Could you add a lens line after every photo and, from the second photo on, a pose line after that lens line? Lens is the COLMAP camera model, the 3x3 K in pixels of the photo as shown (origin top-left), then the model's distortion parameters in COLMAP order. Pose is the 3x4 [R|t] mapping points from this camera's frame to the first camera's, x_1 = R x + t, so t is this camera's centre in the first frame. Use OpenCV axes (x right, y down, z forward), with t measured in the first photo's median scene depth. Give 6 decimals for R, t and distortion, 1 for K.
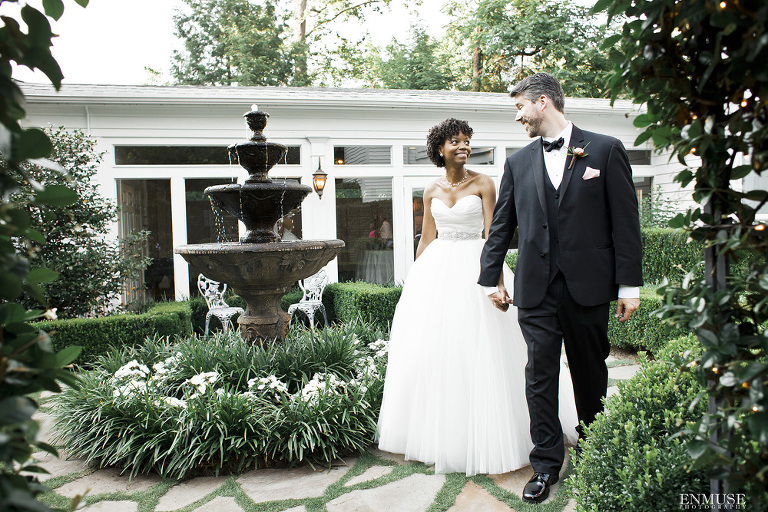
lens RADIAL K [[609.9, 0, 383.2], [0, 609.9, 256.1], [0, 0, 1]] dist [-0.040951, 0.008768]
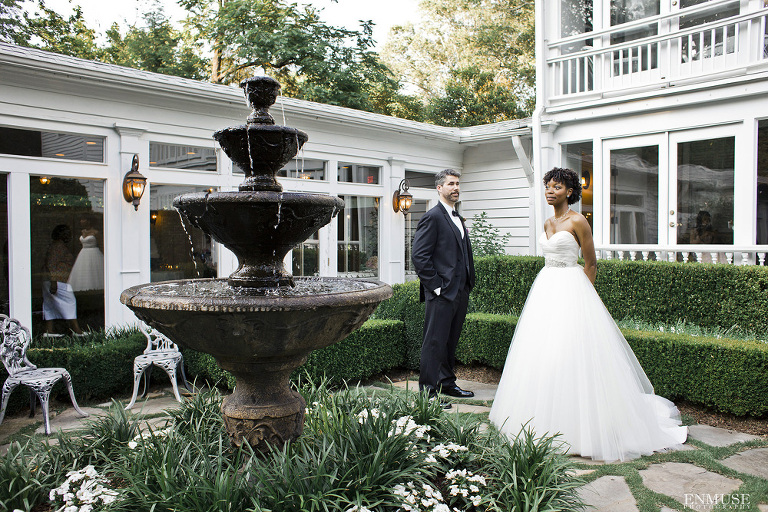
lens RADIAL K [[609.9, 0, 385.2], [0, 609.9, 256.2], [0, 0, 1]] dist [-0.040951, 0.008768]
pose [[0.870042, 0.007259, 0.492924, -0.252475], [0.003769, 0.999764, -0.021376, -0.023881], [-0.492963, 0.020456, 0.869810, 0.239555]]
